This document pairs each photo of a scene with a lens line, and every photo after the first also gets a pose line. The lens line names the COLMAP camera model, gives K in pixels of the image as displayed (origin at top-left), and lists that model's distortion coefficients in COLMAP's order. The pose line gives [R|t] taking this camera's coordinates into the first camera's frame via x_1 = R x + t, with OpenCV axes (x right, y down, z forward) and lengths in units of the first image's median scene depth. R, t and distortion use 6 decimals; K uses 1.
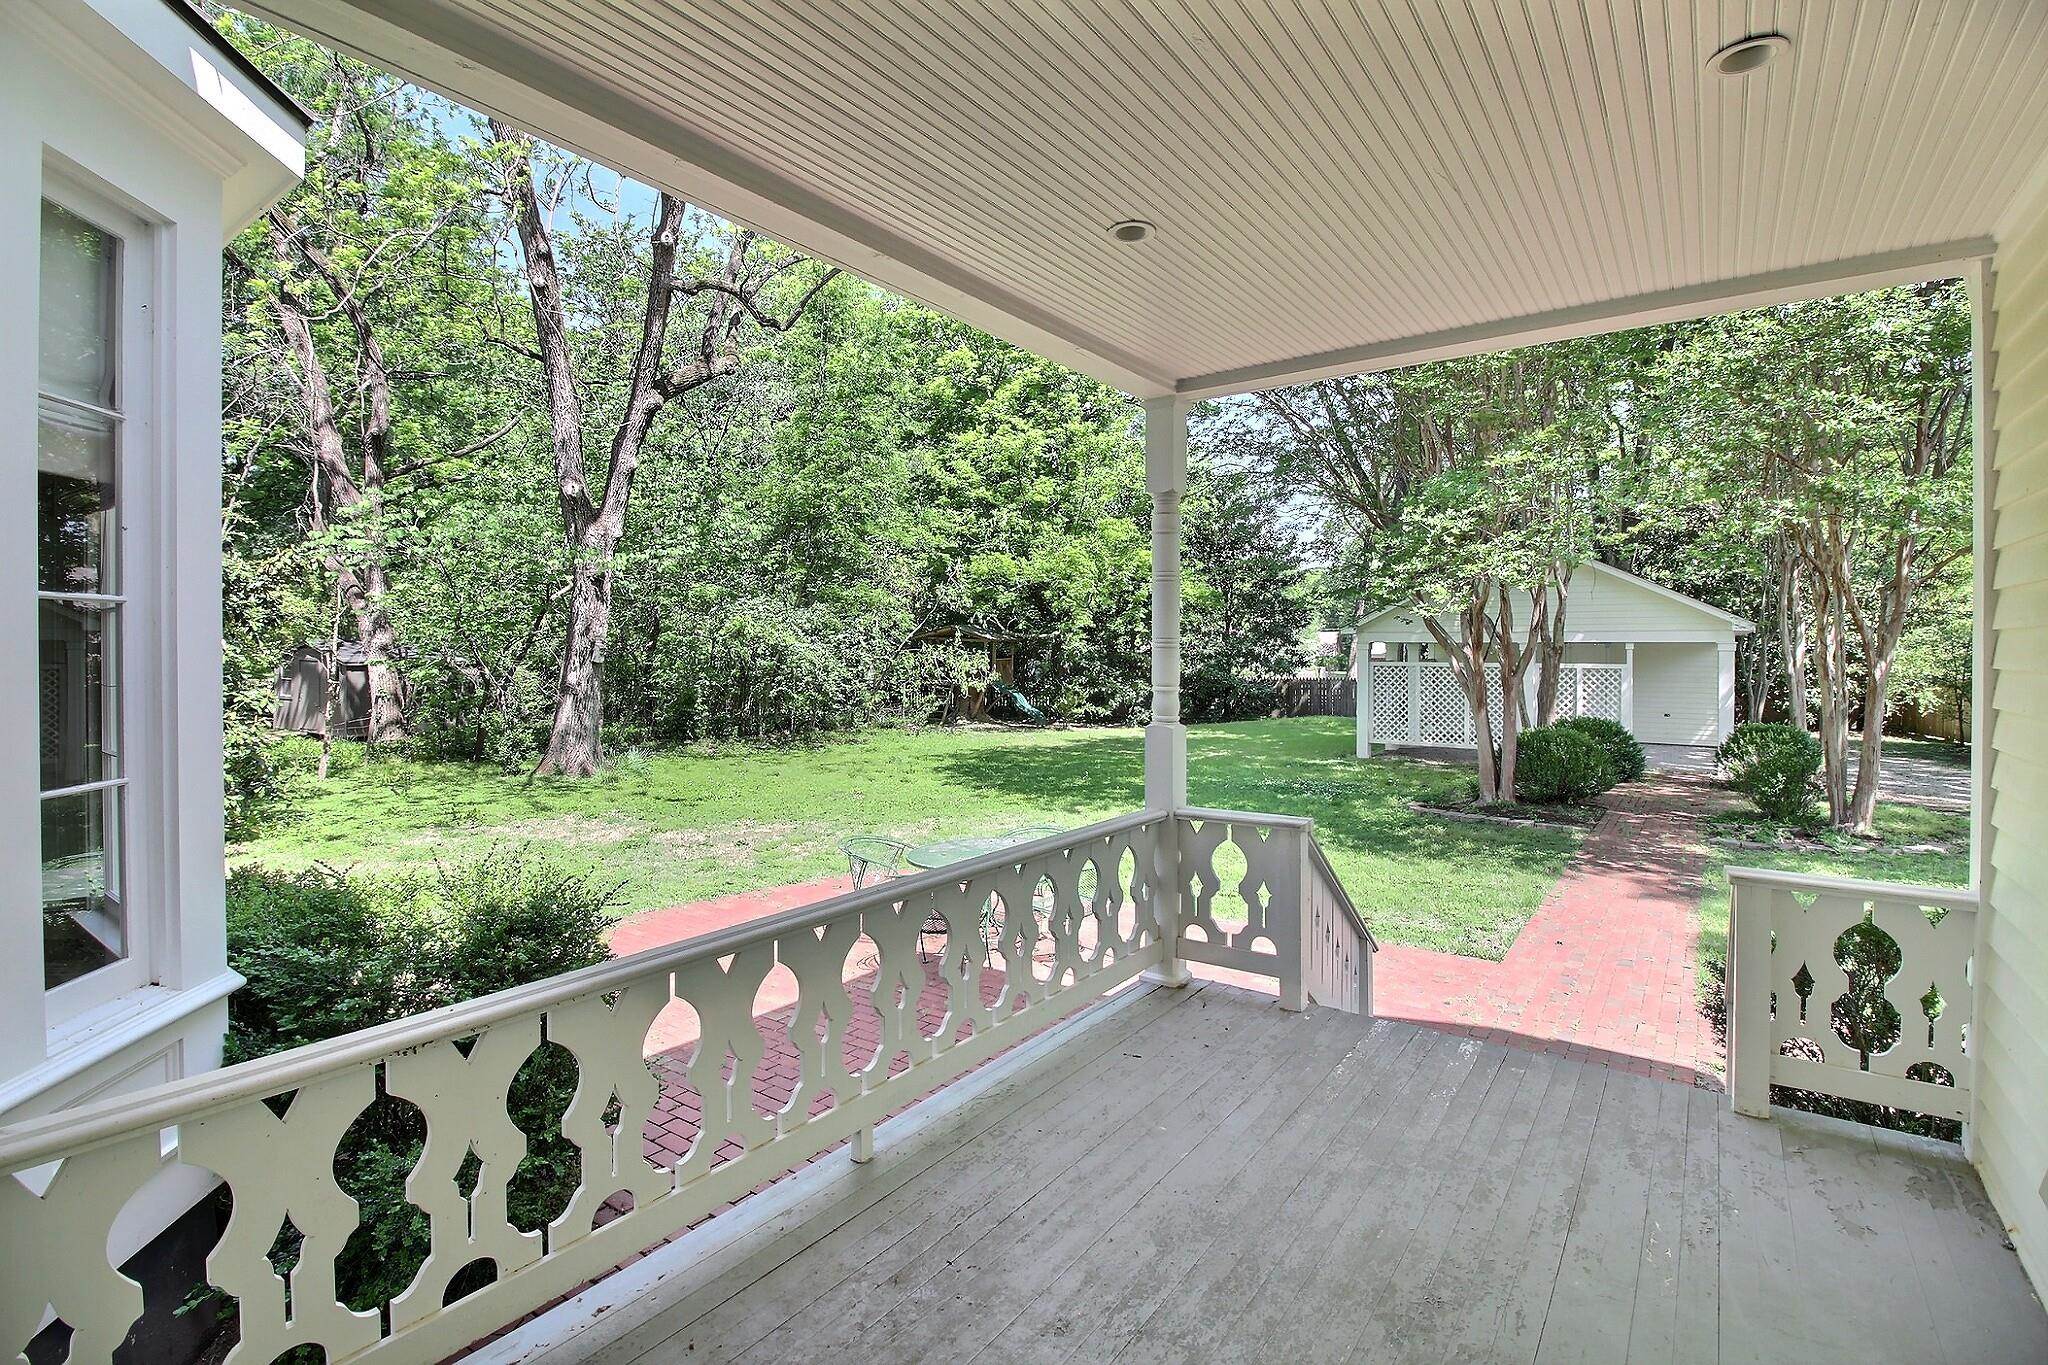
lens RADIAL K [[953.8, 0, 1029.2], [0, 953.8, 664.5], [0, 0, 1]] dist [-0.009398, -0.003119]
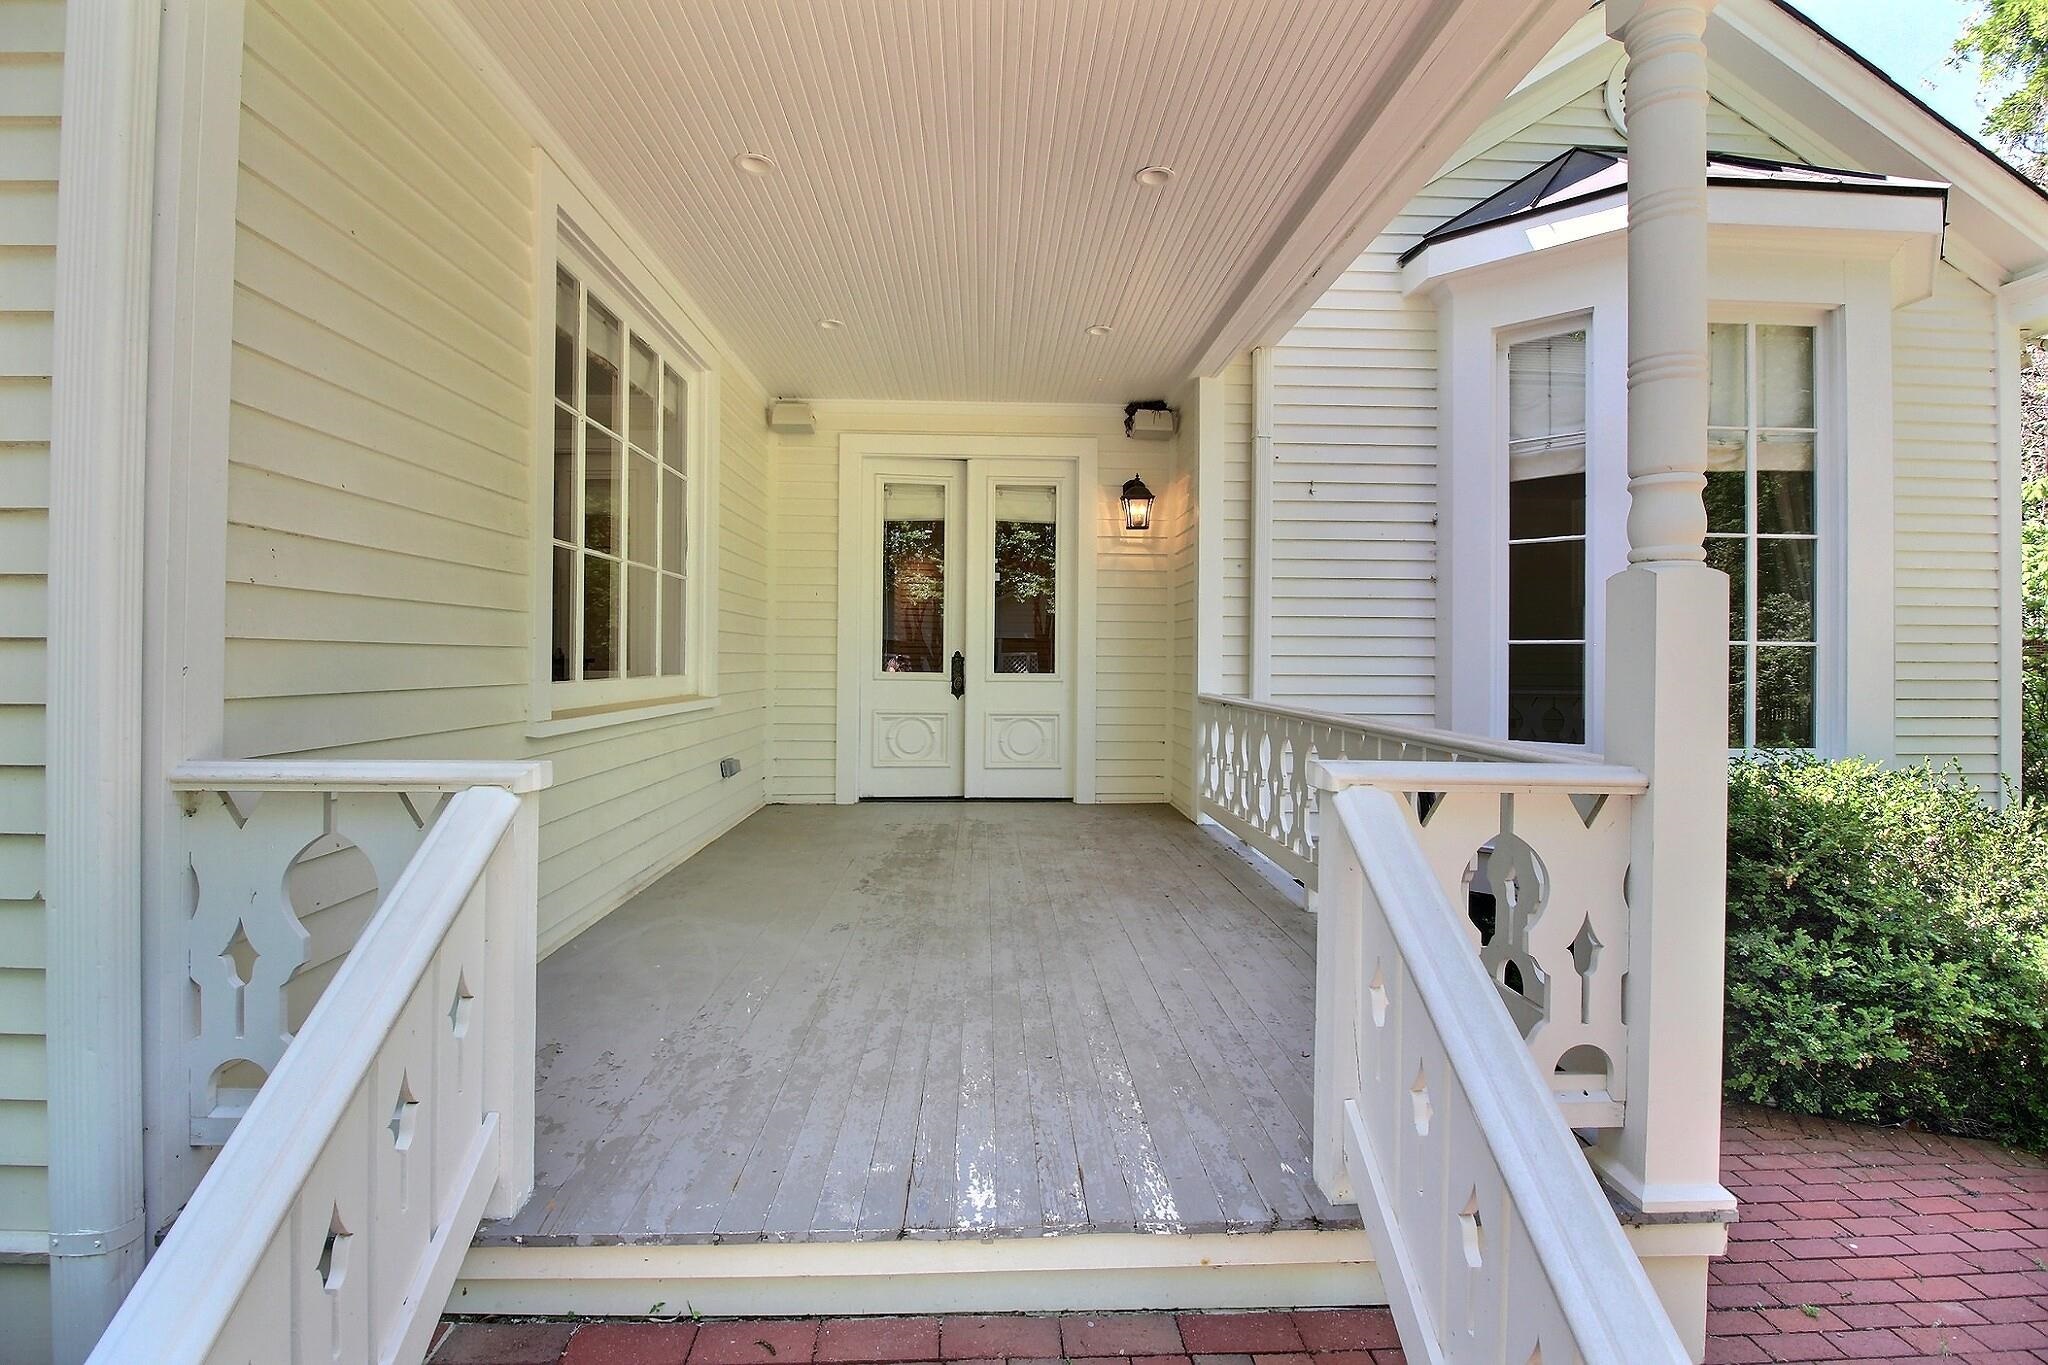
lens RADIAL K [[953.8, 0, 1027.5], [0, 953.8, 666.1], [0, 0, 1]] dist [-0.009398, -0.003119]
pose [[-0.785701, -0.008419, -0.618550, 0.891909], [-0.028745, 0.999324, 0.022911, 0.144627], [0.617939, 0.035781, -0.785412, 1.659722]]
